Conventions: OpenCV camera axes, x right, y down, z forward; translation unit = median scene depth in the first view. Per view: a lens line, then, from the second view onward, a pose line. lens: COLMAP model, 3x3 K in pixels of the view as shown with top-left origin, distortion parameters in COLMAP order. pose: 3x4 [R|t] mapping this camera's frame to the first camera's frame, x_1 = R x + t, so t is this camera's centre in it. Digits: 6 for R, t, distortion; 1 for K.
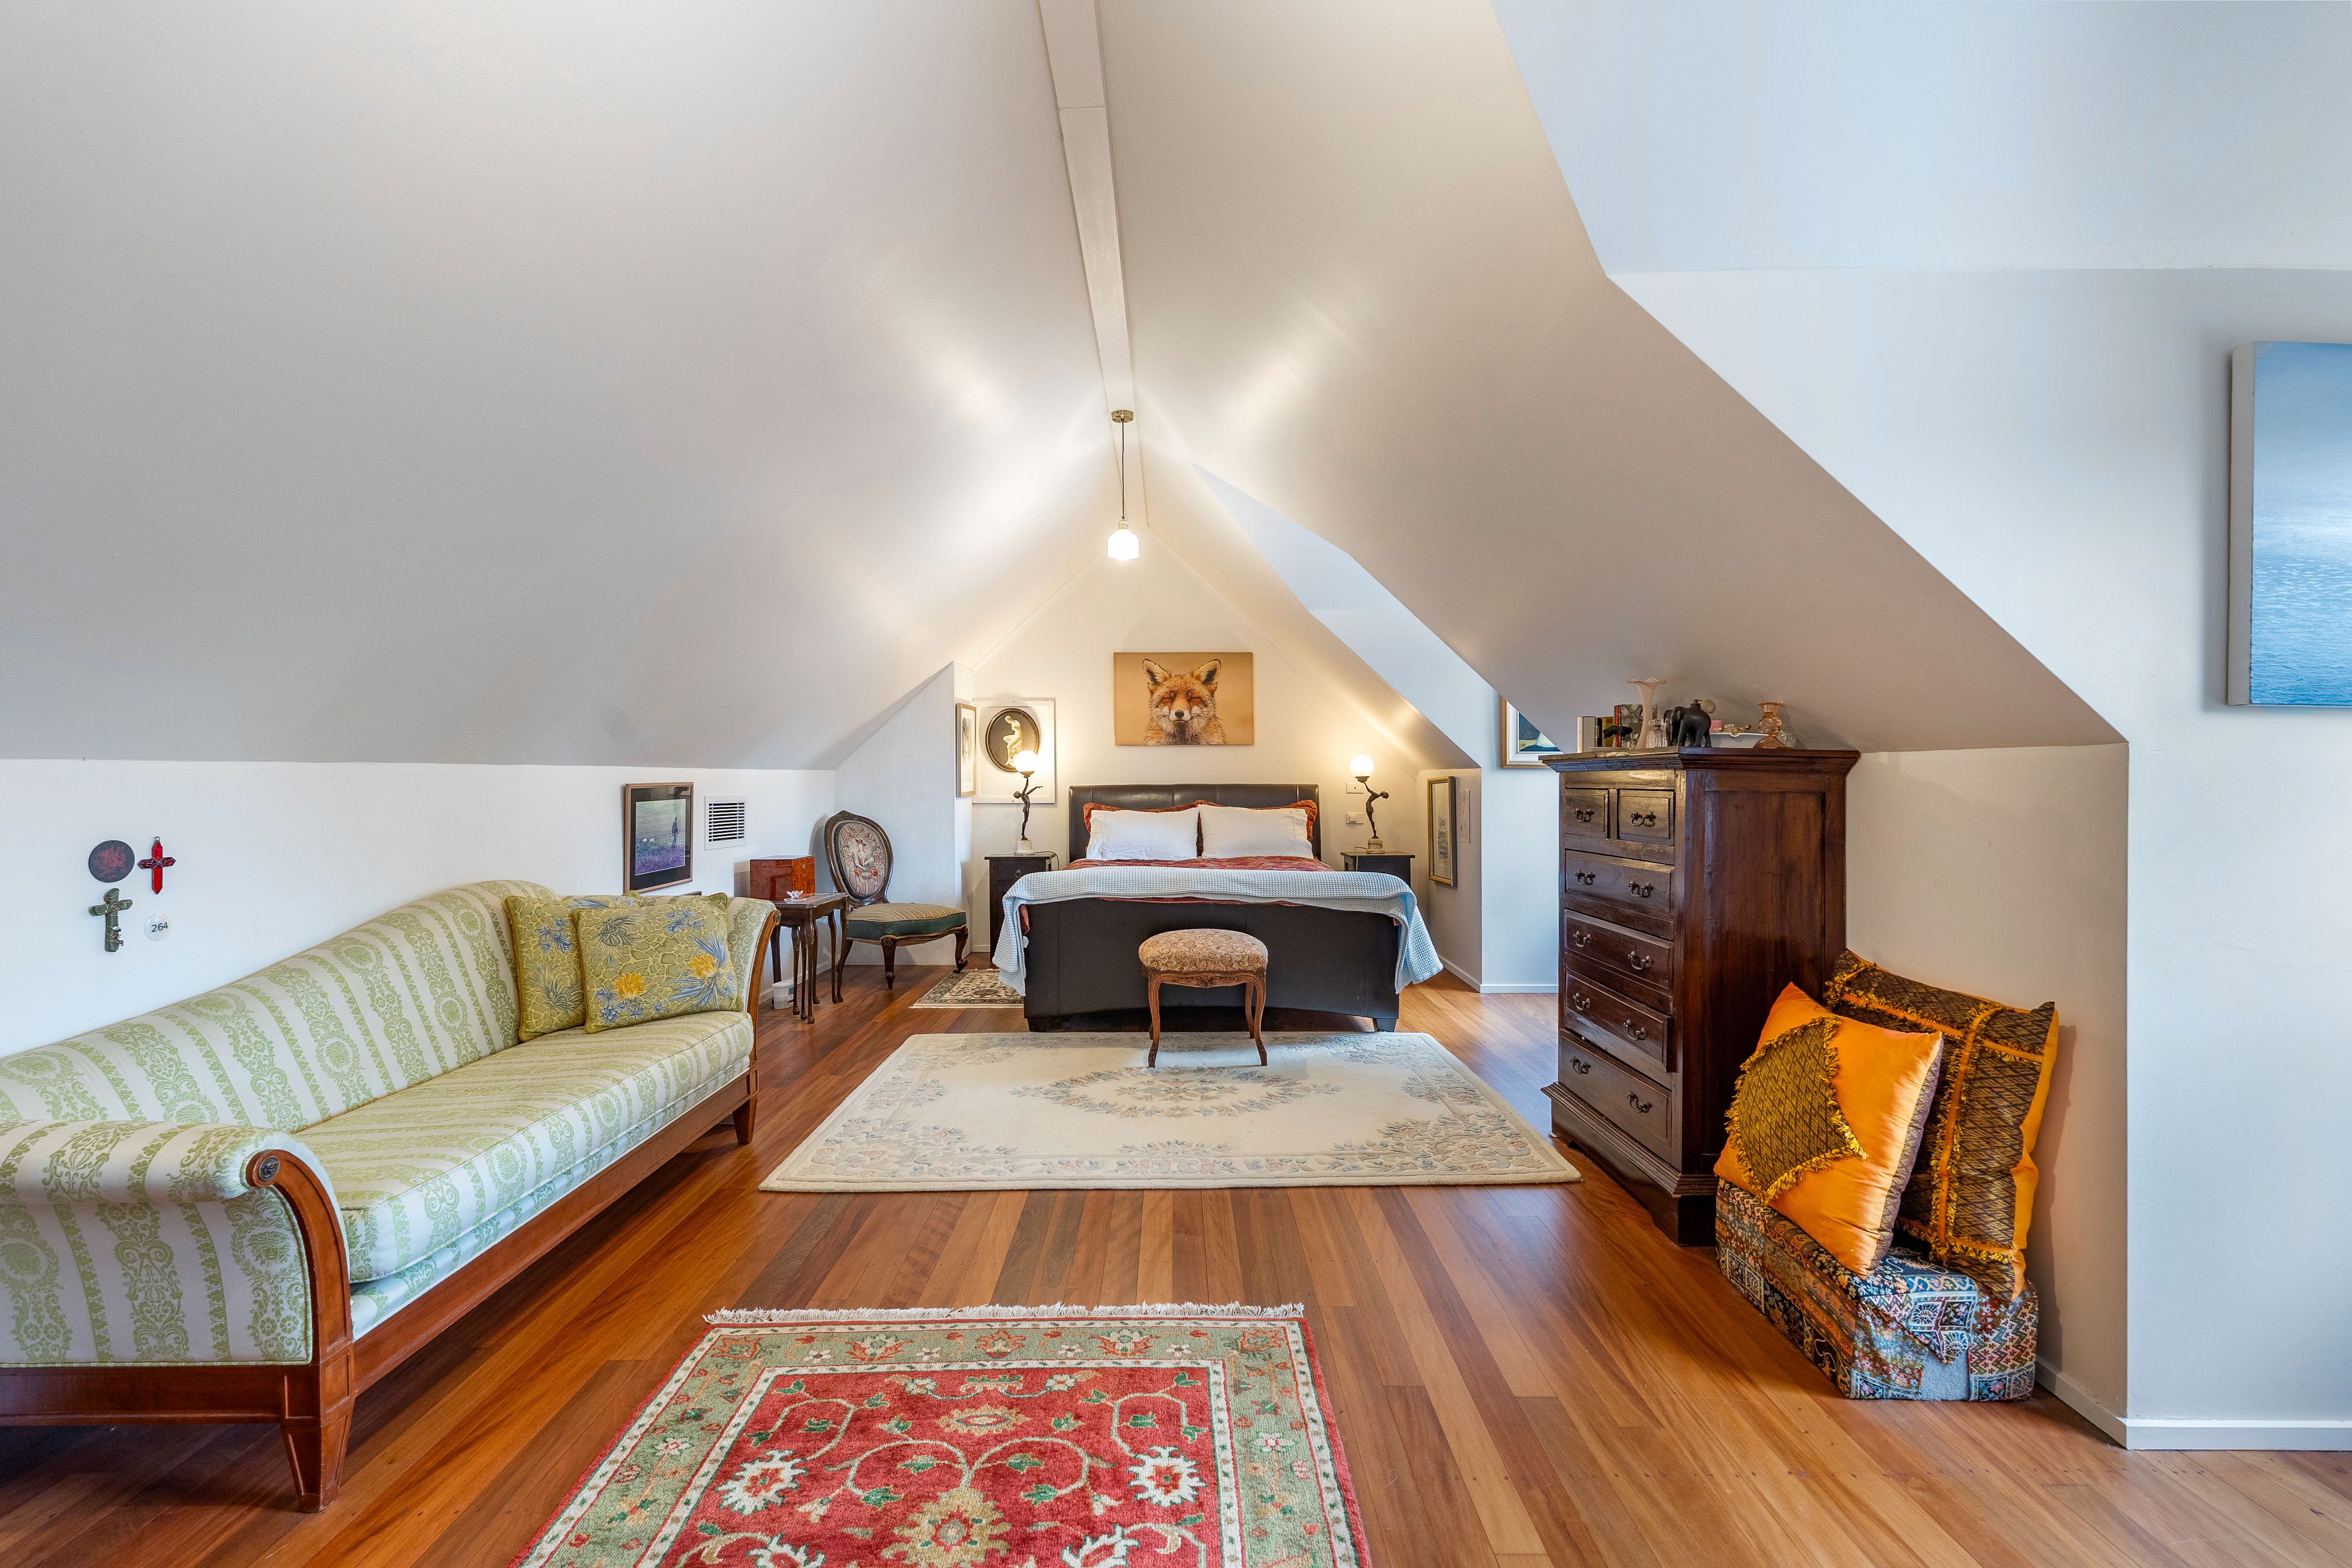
lens RADIAL K [[1024.5, 0, 1177.0], [0, 1024.5, 776.7], [0, 0, 1]] dist [-0.019900, -0.000390]
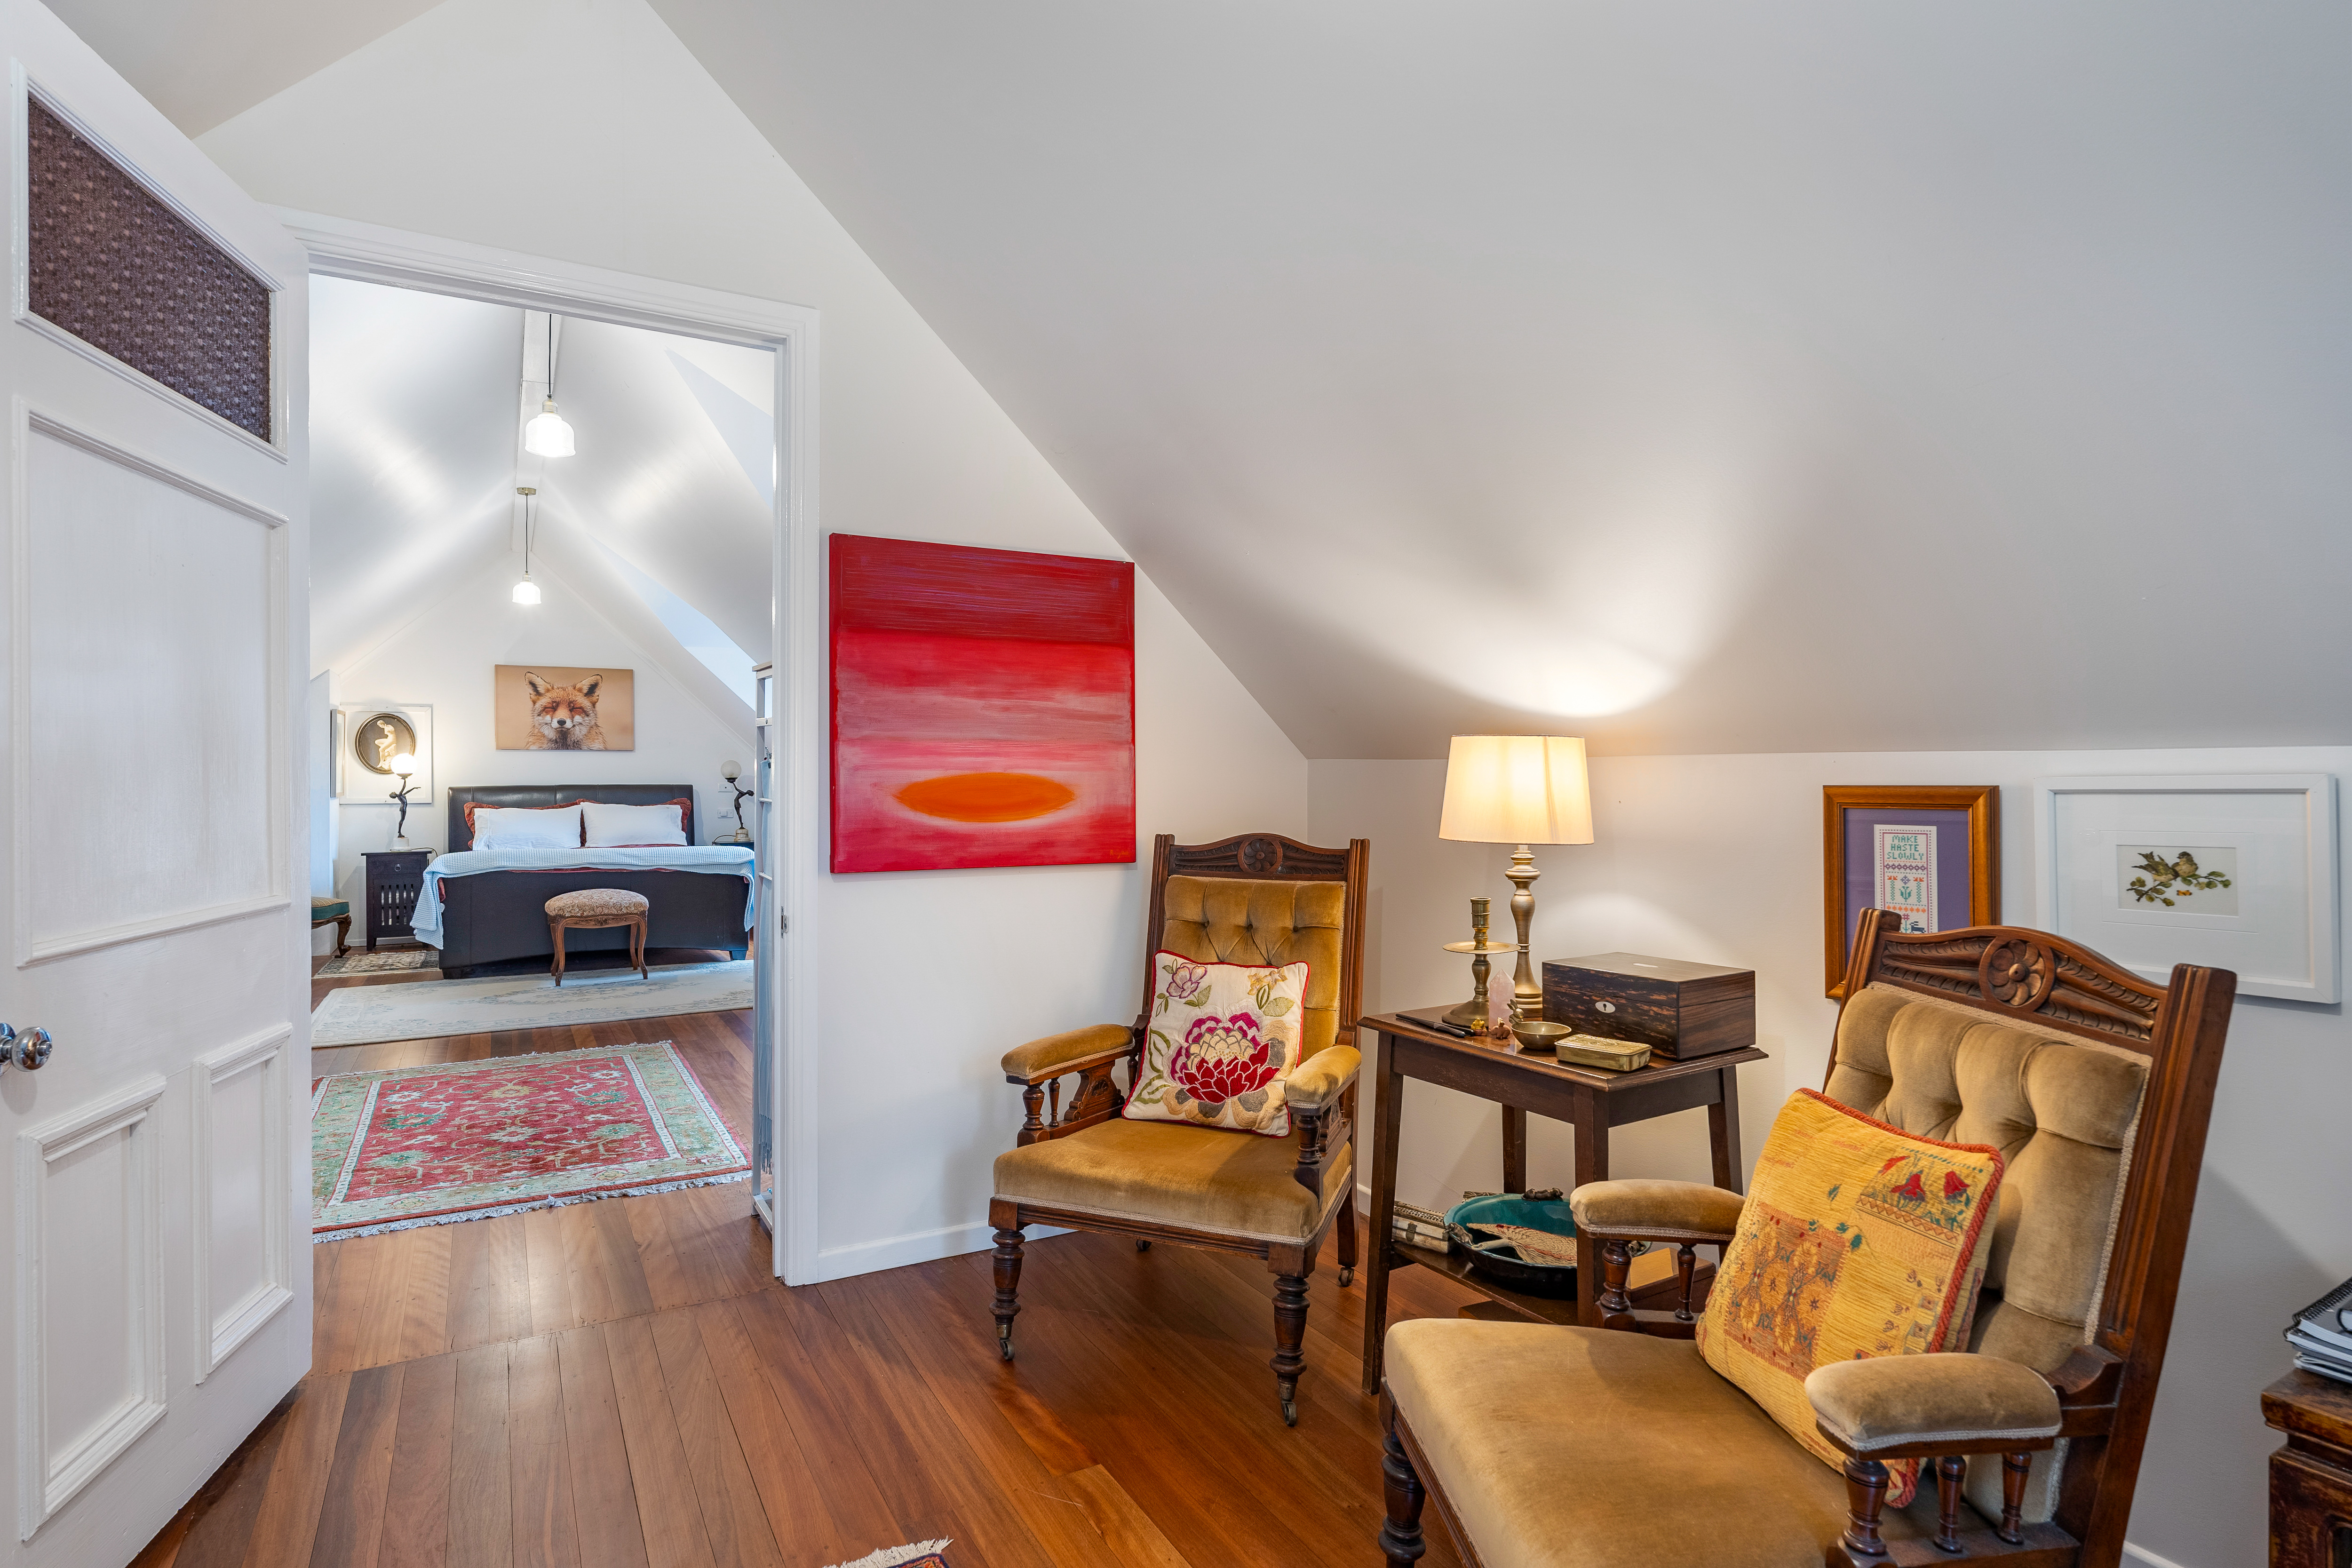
lens RADIAL K [[1210.3, 0, 1145.7], [0, 1210.3, 755.0], [0, 0, 1]] dist [-0.001994, -0.000155]
pose [[0.884648, 0.007624, 0.466198, -0.050650], [0.002460, 0.999776, -0.021017, 0.004173], [-0.466254, 0.019740, 0.884431, -0.481666]]
